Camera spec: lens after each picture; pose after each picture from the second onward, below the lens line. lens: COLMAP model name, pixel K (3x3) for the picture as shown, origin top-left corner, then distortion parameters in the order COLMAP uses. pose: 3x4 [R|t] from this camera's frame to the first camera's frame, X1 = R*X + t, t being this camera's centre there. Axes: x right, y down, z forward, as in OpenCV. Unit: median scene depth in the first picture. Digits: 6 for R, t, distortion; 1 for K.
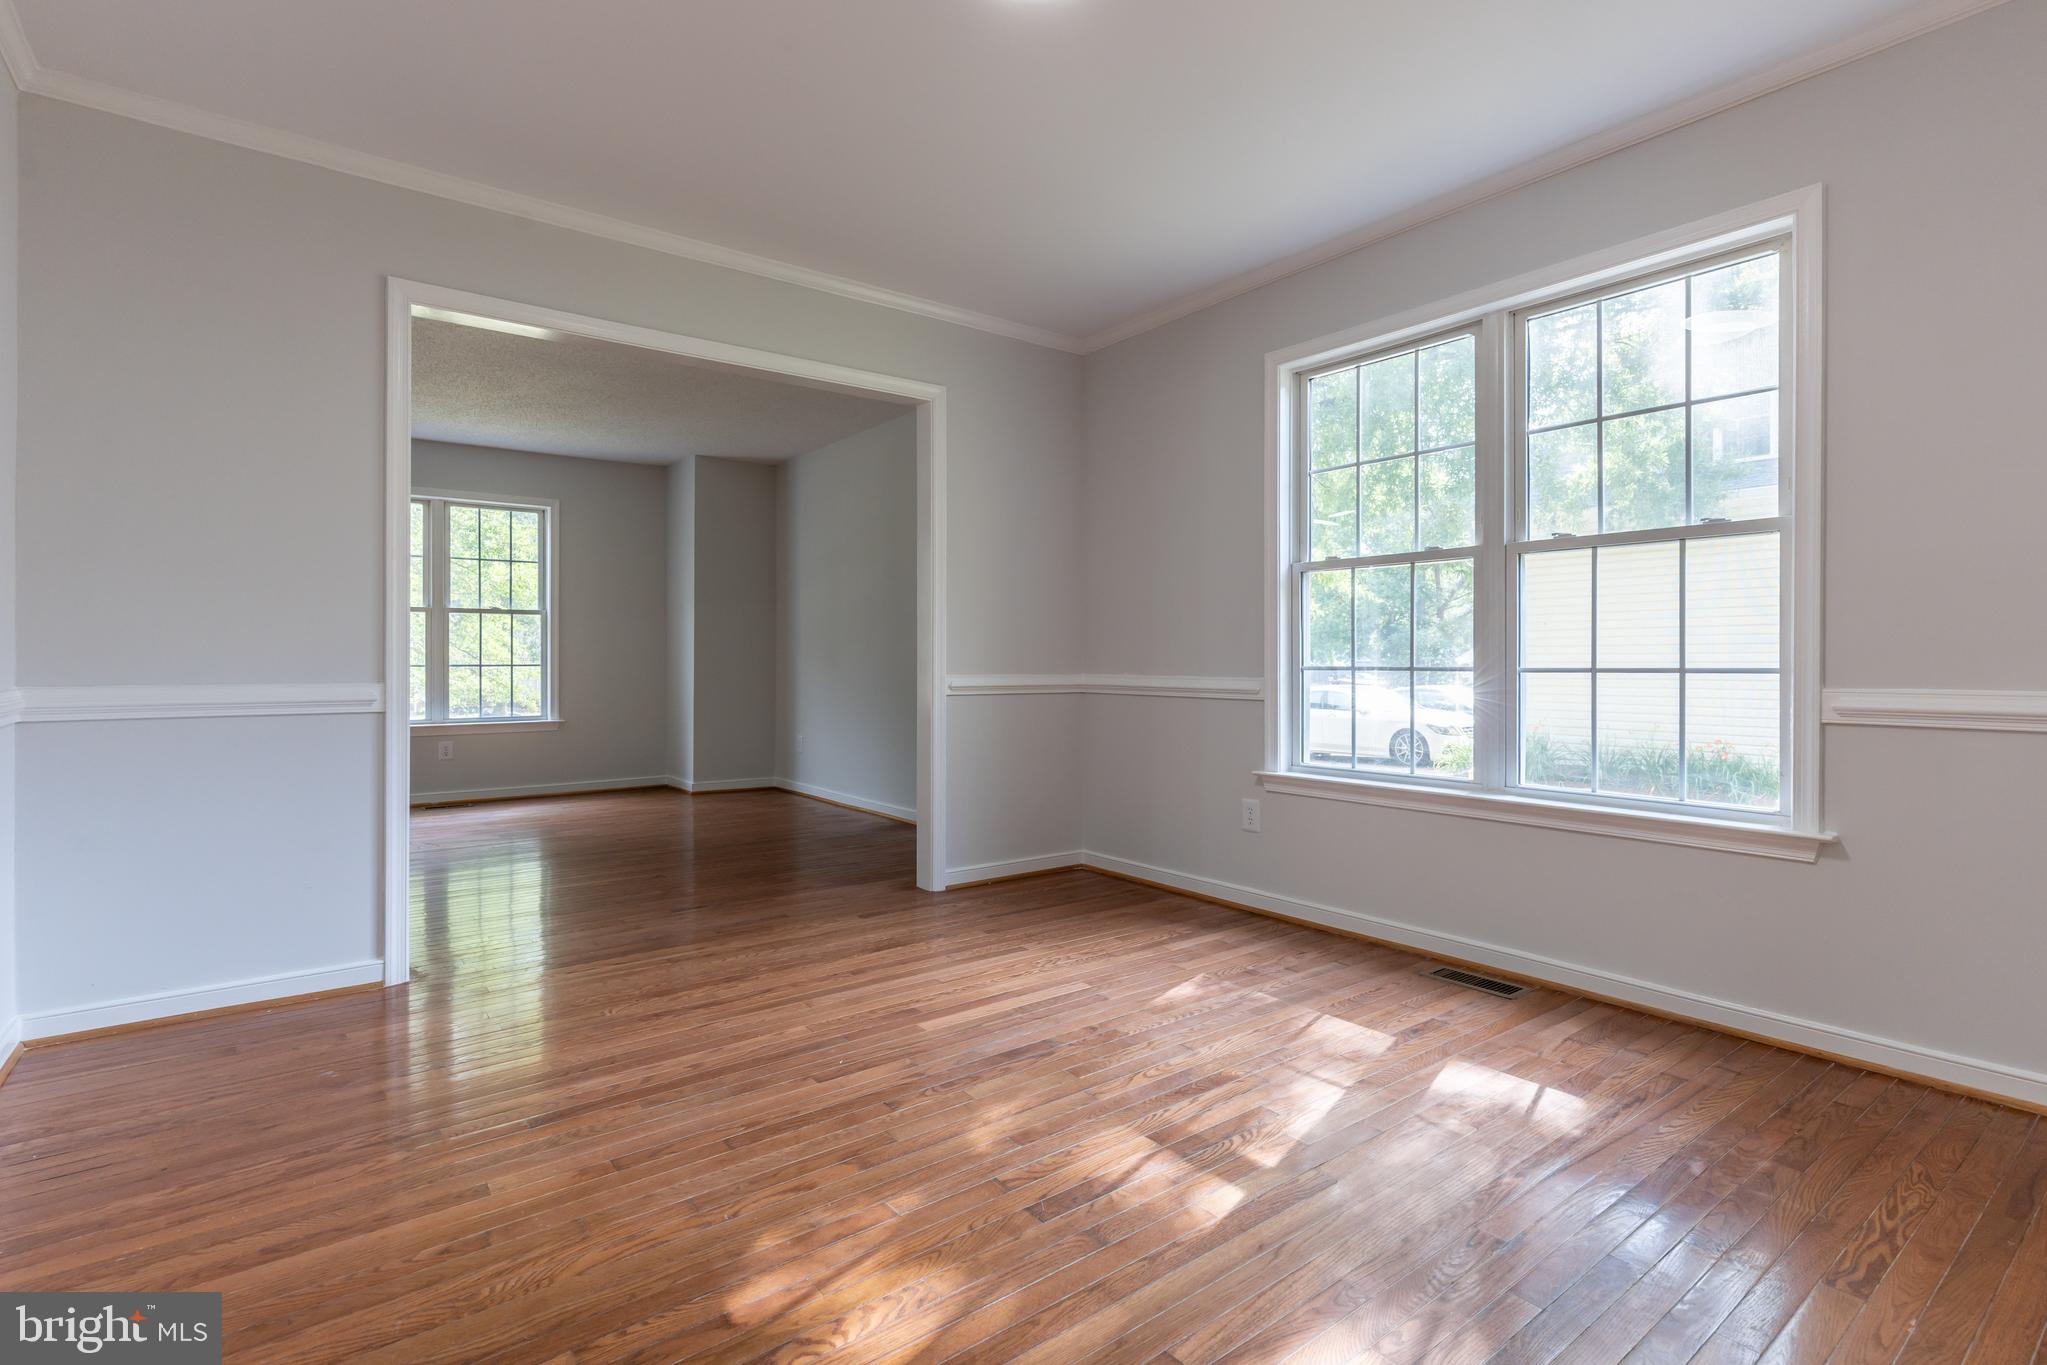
lens RADIAL K [[973.3, 0, 993.8], [0, 973.3, 626.4], [0, 0, 1]] dist [-0.001643, -0.001111]
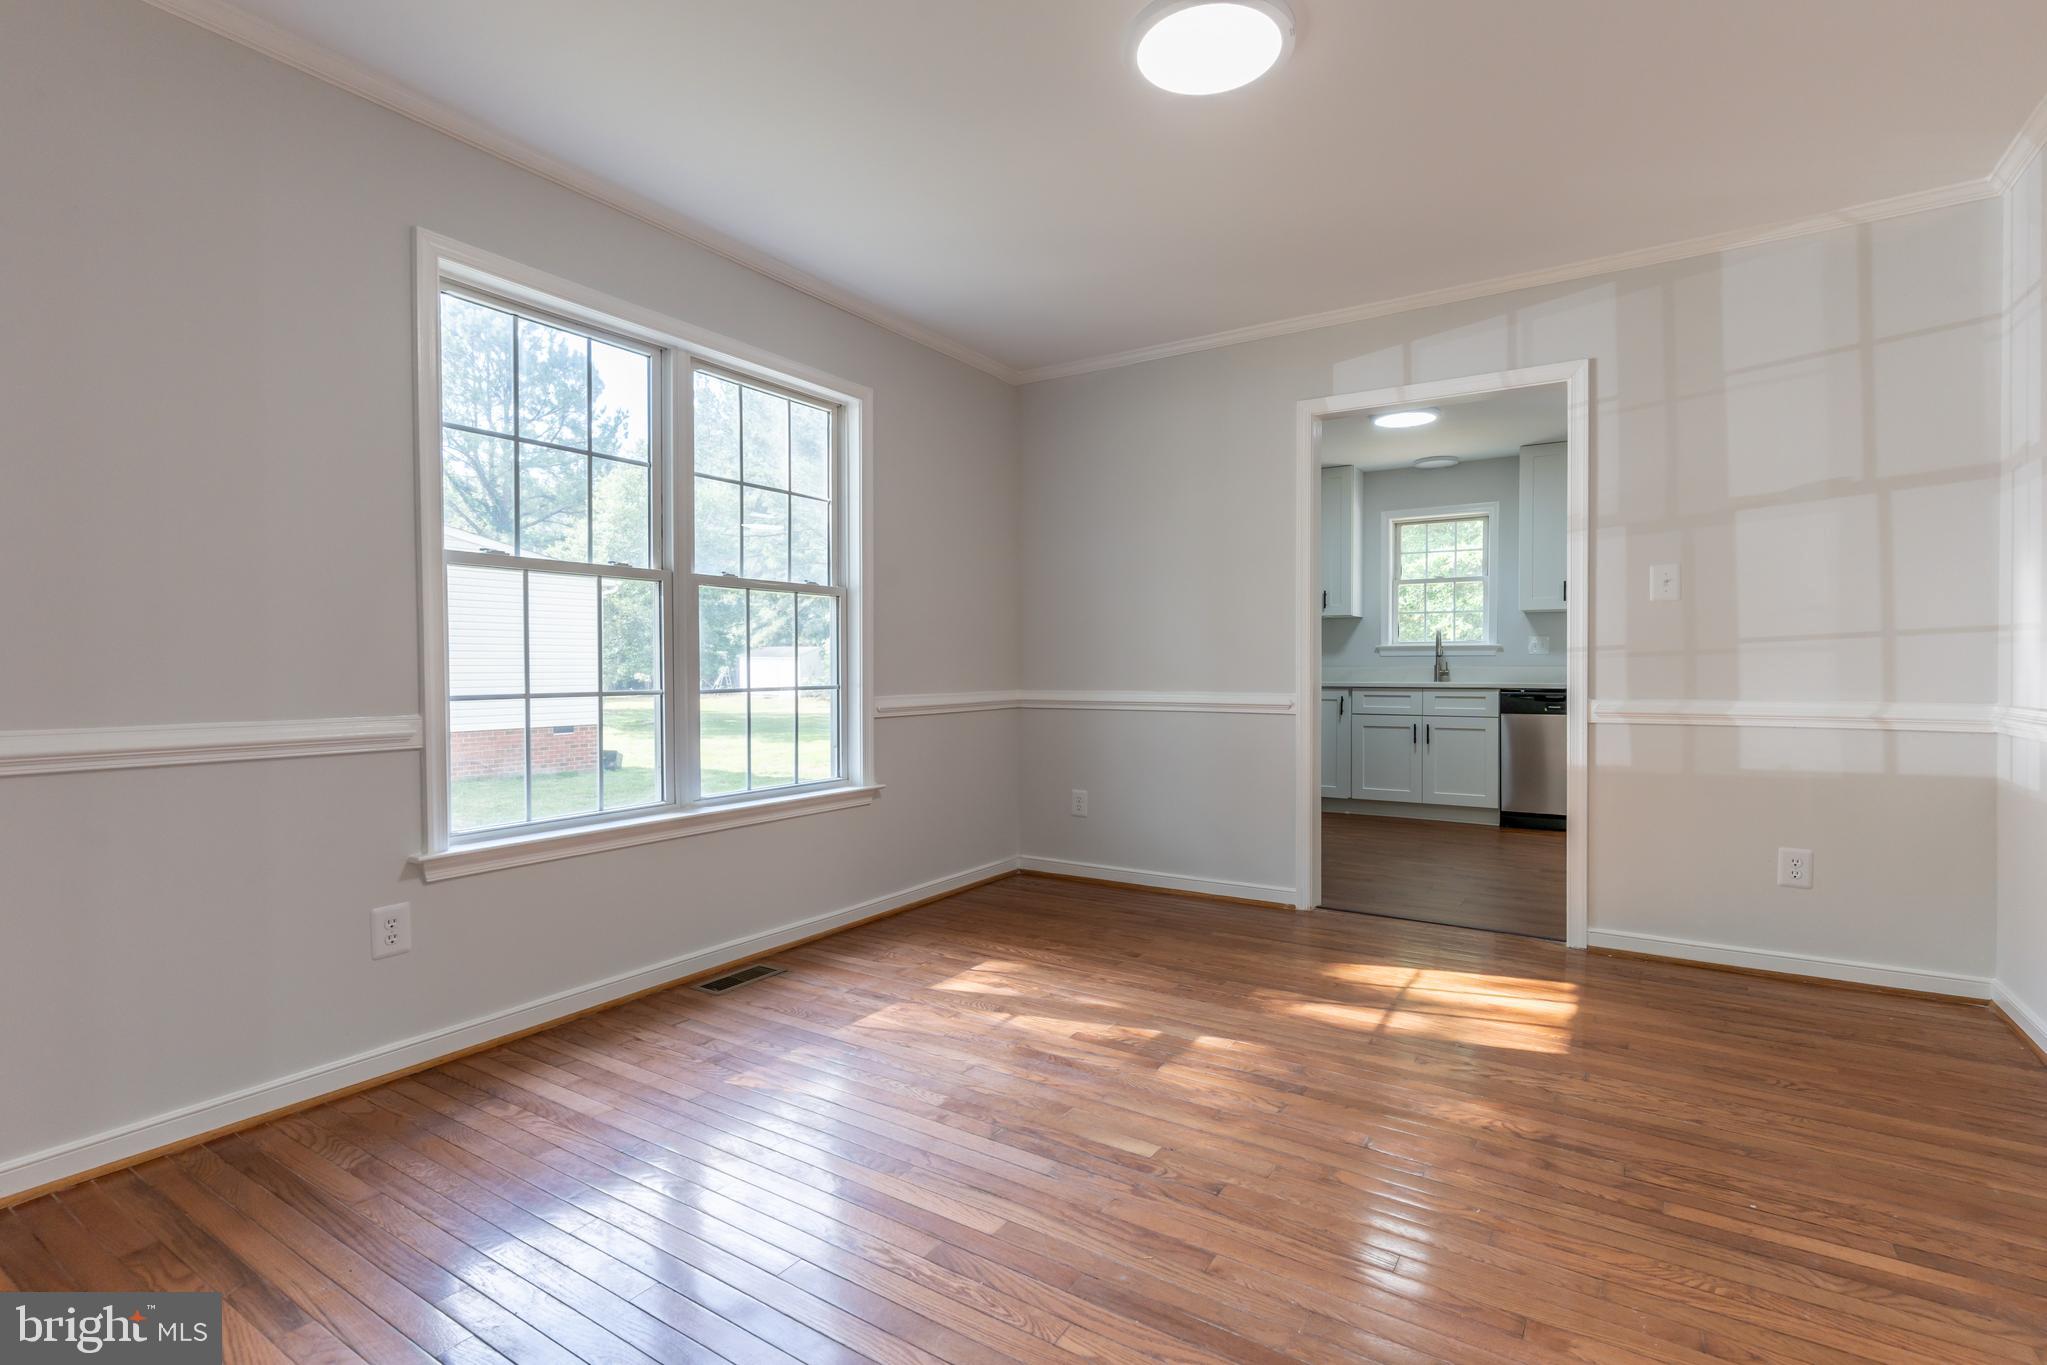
lens RADIAL K [[973.3, 0, 1054.5], [0, 973.3, 669.3], [0, 0, 1]] dist [-0.001643, -0.001111]
pose [[-0.337705, -0.005050, 0.941239, -0.673996], [-0.013485, 0.999909, 0.000527, 0.014822], [-0.941156, -0.012514, -0.337742, 1.089272]]
